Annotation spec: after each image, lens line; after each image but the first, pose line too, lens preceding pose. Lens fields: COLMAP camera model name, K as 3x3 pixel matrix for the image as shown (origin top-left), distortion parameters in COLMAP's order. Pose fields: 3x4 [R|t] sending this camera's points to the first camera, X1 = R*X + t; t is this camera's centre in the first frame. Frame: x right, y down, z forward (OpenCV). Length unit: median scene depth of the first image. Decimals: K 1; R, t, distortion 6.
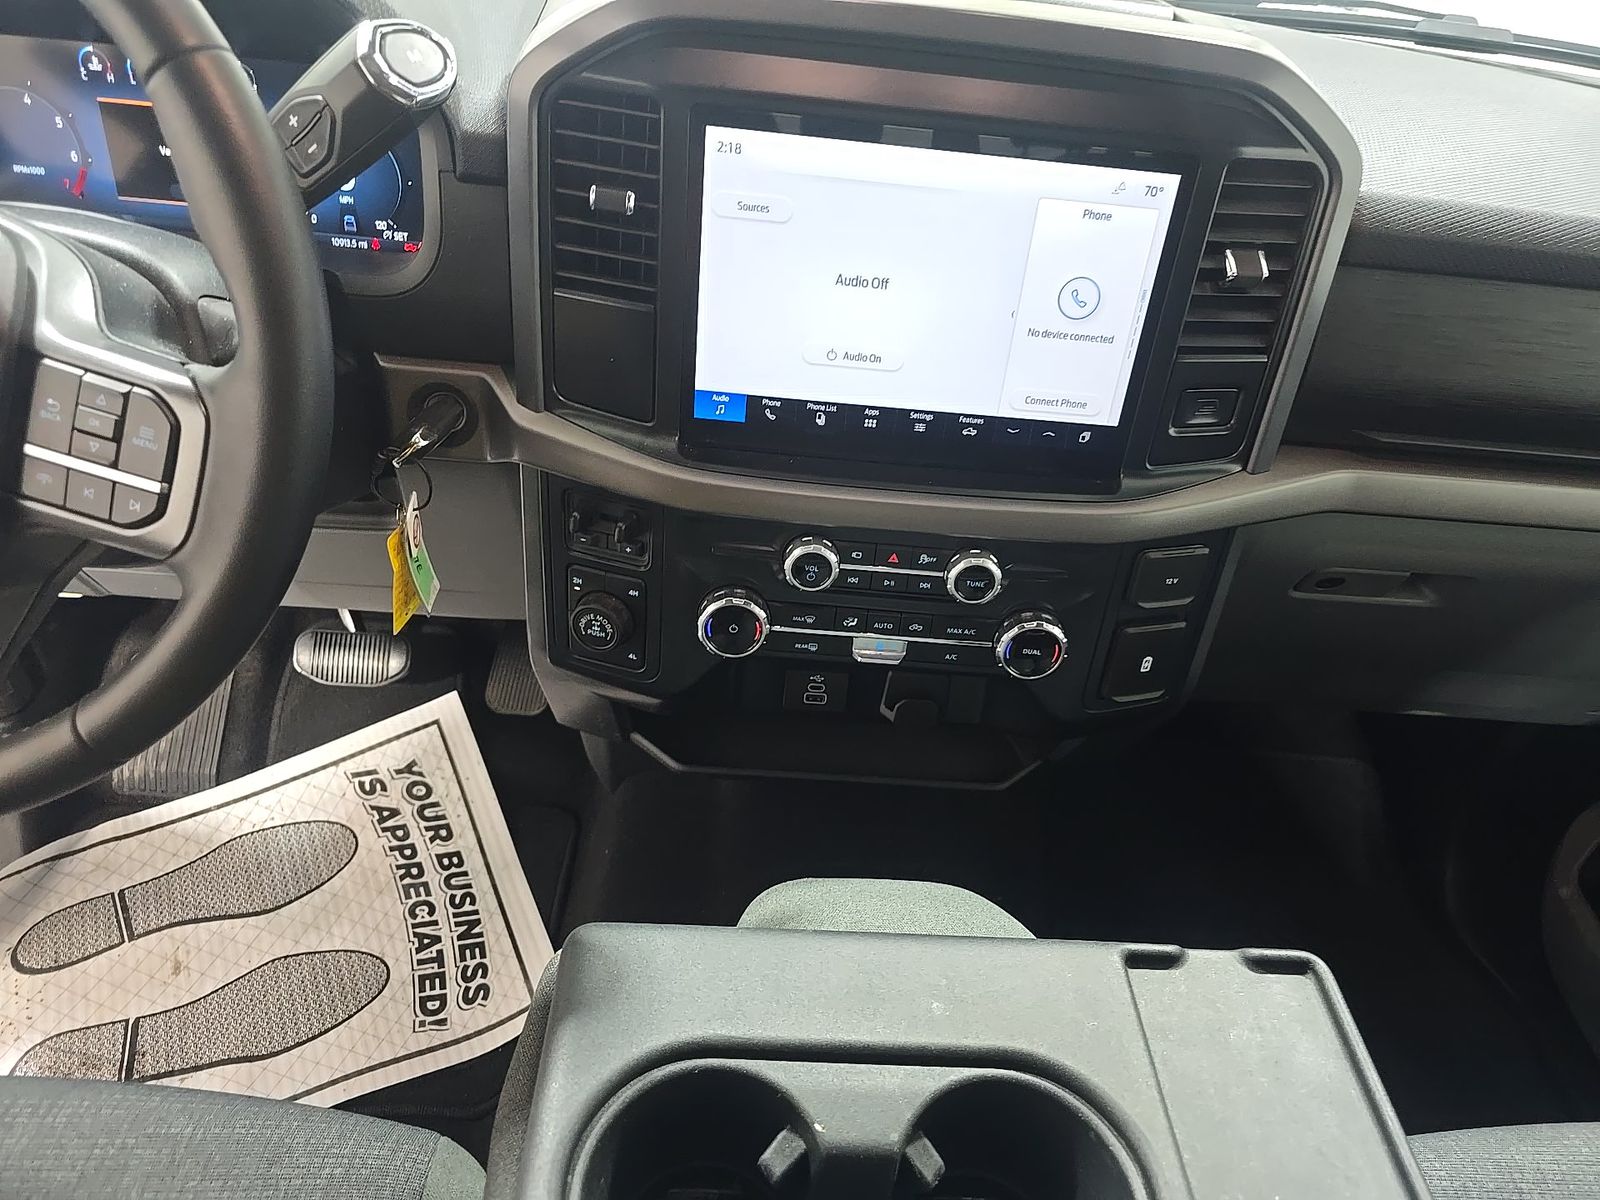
lens RADIAL K [[1074.4, 0, 817.4], [0, 1074.4, 603.0], [0, 0, 1]] dist [0.067686, -0.064705]
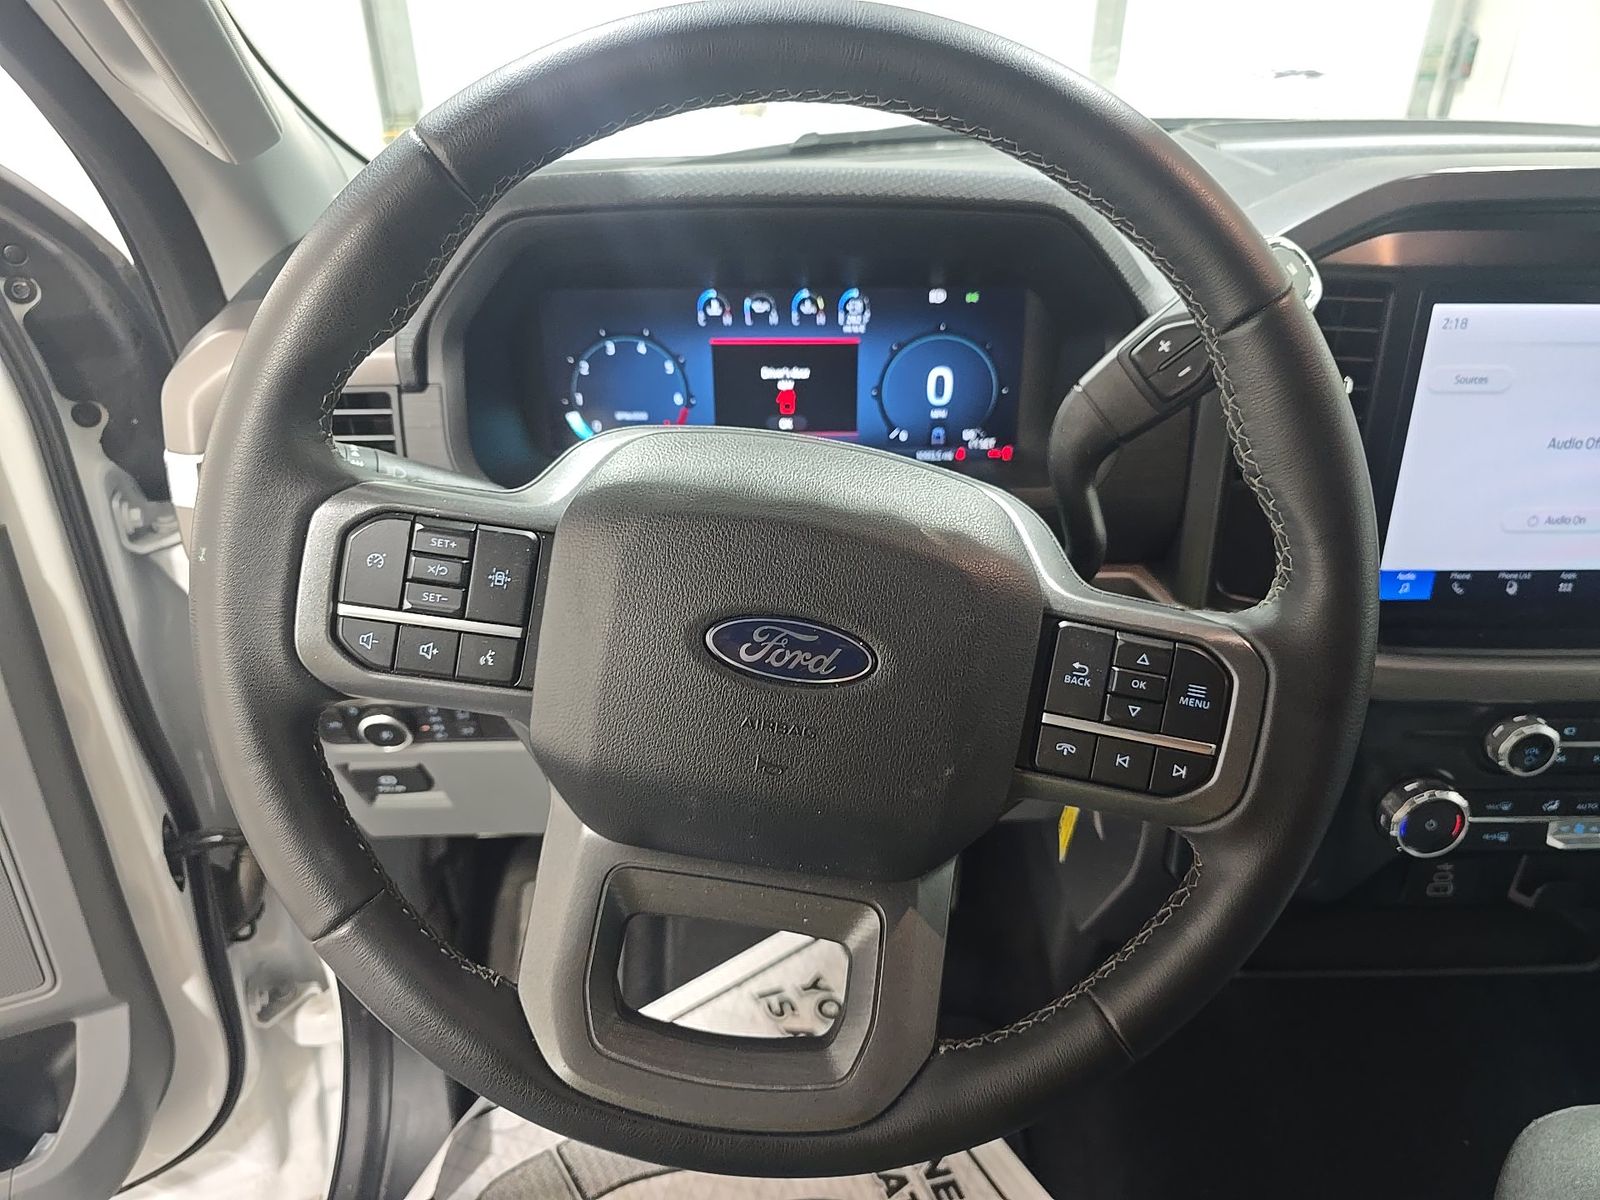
lens RADIAL K [[1073.2, 0, 752.1], [0, 1073.2, 602.0], [0, 0, 1]] dist [0.027308, -0.029233]
pose [[0.995469, -0.090433, -0.029384, -0.621542], [0.085802, 0.987485, -0.132328, -0.092543], [0.040983, 0.129207, 0.990770, 0.053943]]
